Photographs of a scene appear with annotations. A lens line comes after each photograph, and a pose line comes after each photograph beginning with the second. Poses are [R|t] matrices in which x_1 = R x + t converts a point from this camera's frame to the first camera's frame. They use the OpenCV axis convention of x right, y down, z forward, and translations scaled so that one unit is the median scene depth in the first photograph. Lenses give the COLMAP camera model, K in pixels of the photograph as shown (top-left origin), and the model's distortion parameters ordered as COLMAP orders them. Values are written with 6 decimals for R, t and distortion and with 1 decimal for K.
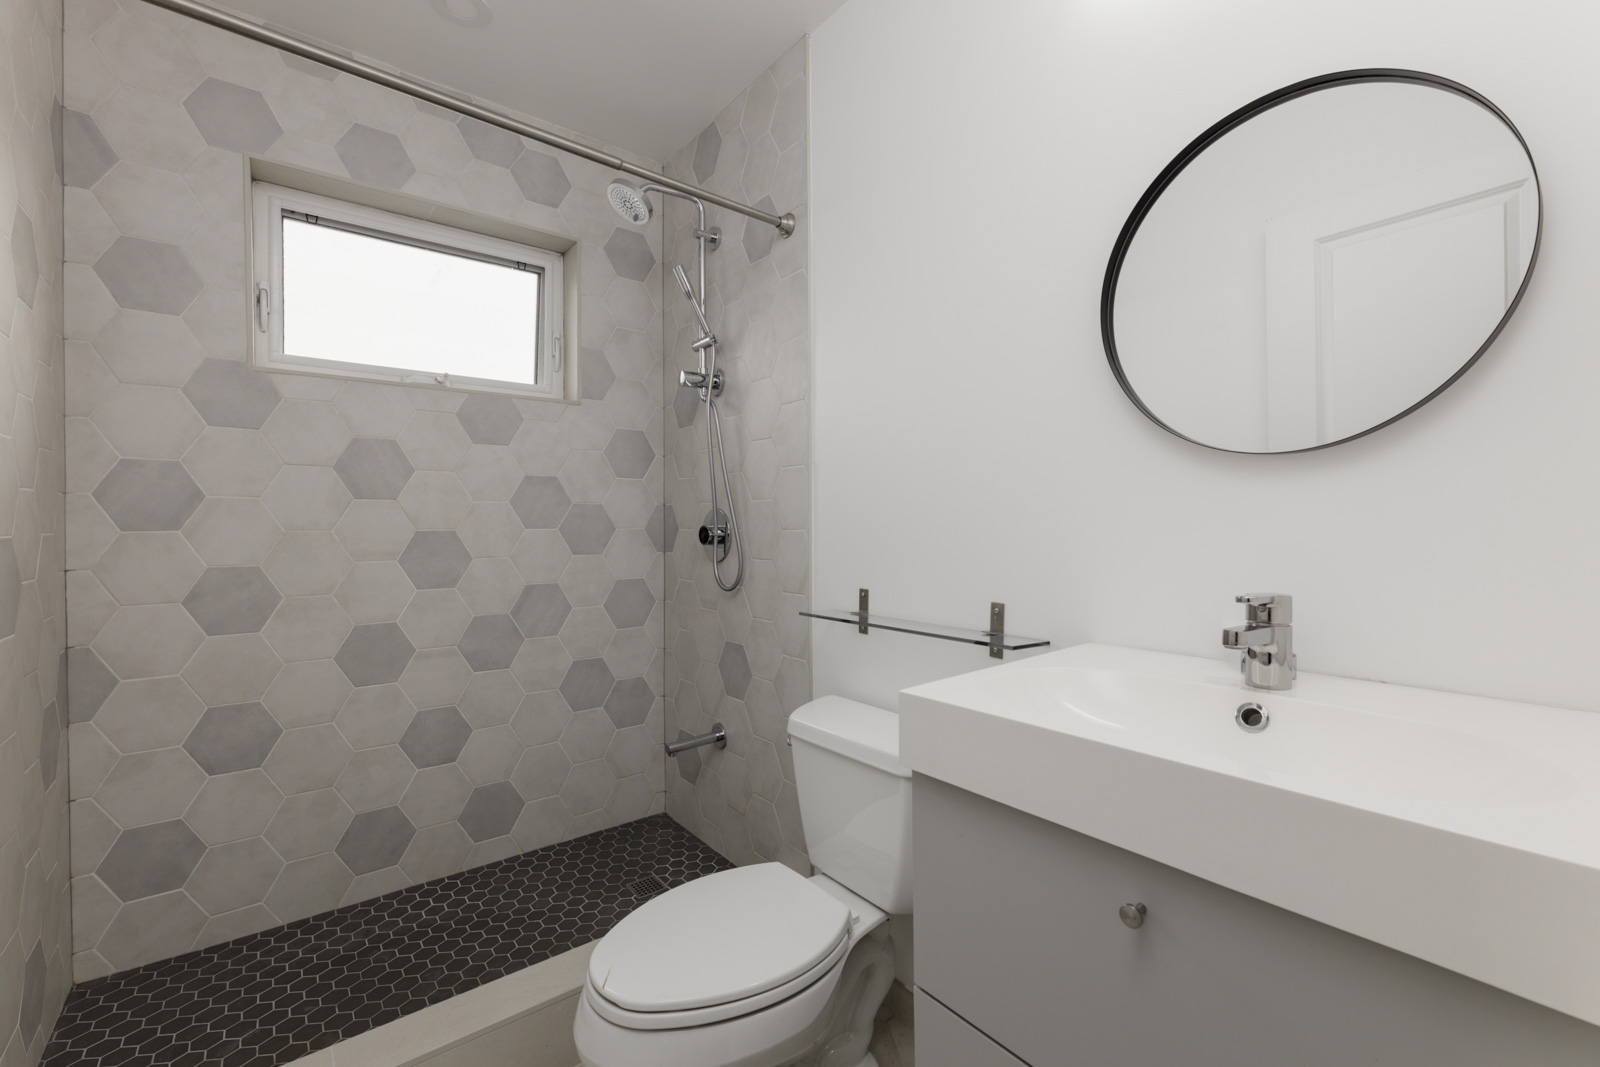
lens RADIAL K [[676.1, 0, 801.2], [0, 676.1, 530.9], [0, 0, 1]] dist [-0.003290, -0.000561]
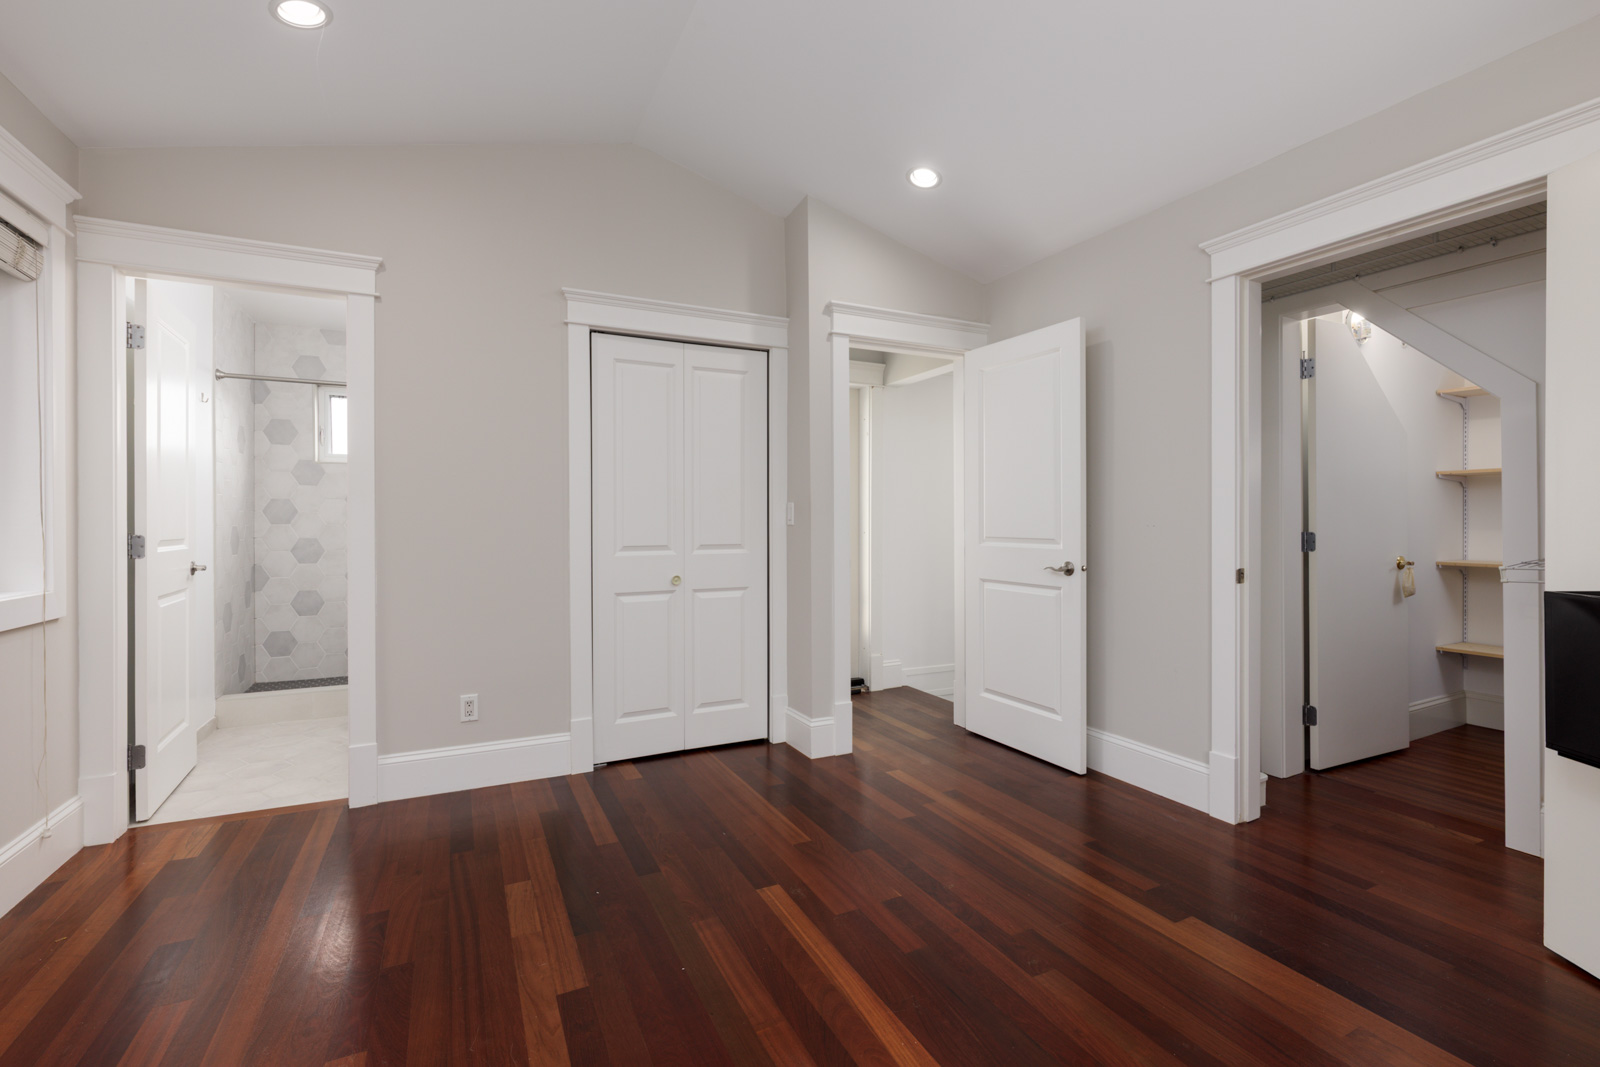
lens RADIAL K [[724.7, 0, 797.5], [0, 724.7, 524.1], [0, 0, 1]] dist [-0.001790, 0.000046]
pose [[0.974536, 0.010011, -0.224005, 1.737990], [-0.009380, 0.999948, 0.003879, -0.031854], [0.224033, -0.001679, 0.974580, -1.396120]]
